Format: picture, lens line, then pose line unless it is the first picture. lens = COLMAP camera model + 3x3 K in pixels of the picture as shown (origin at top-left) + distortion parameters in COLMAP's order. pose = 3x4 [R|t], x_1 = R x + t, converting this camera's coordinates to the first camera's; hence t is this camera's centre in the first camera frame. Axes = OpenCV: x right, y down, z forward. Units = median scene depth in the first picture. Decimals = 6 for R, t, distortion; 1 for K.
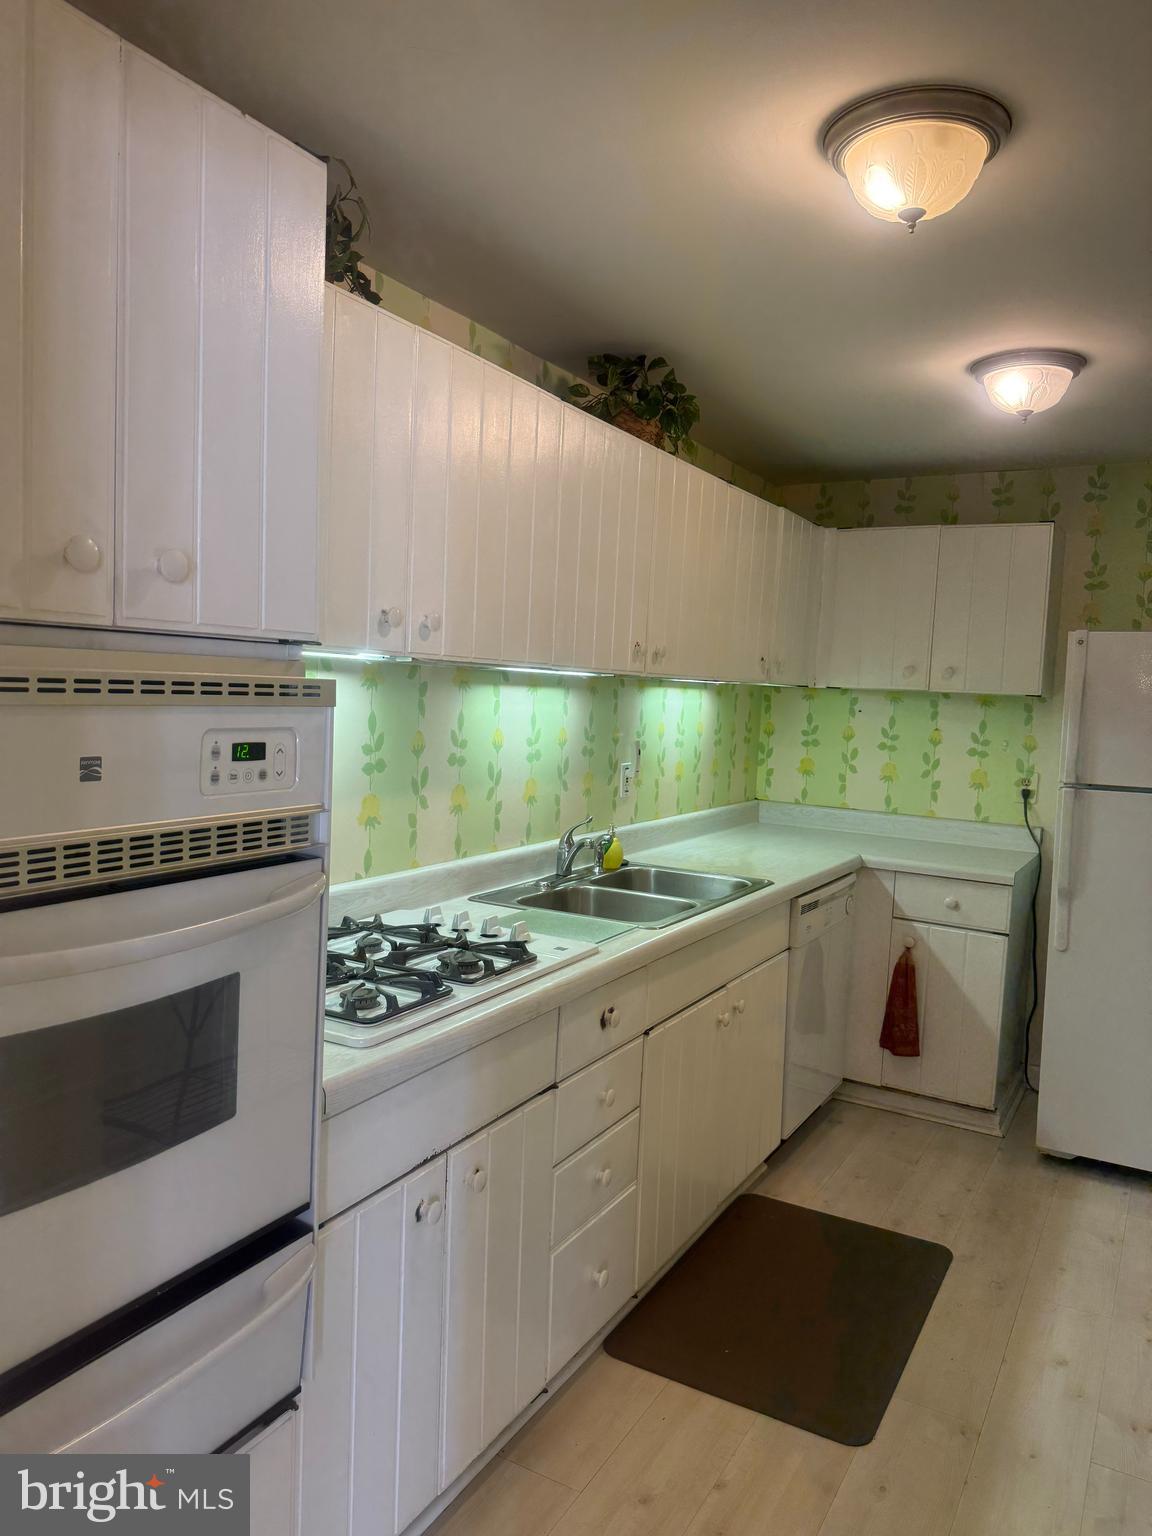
lens RADIAL K [[1086.3, 0, 576.0], [0, 1086.3, 768.0], [0, 0, 1]] dist [0.002907, -0.002057]
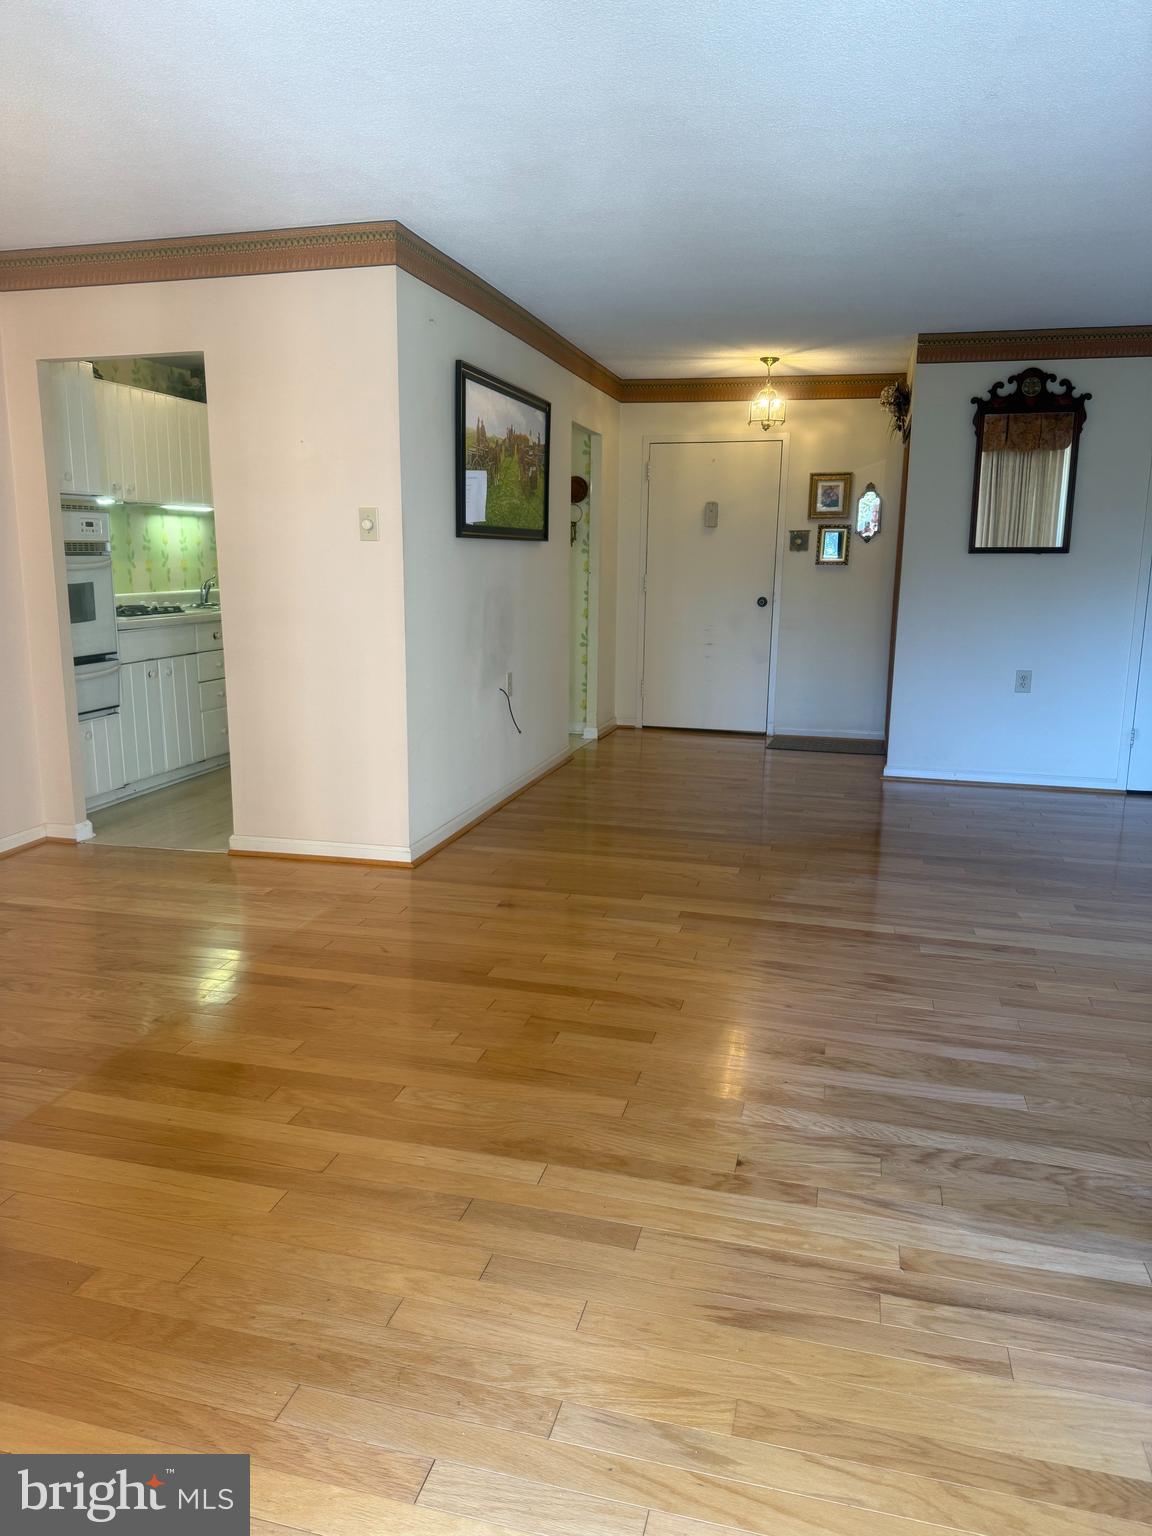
lens RADIAL K [[1086.3, 0, 576.0], [0, 1086.3, 768.0], [0, 0, 1]] dist [0.002907, -0.002057]
pose [[0.964172, -0.086241, 0.250867, 0.111503], [0.052586, 0.989049, 0.137902, 0.136519], [-0.260013, -0.119769, 0.958149, -1.115596]]
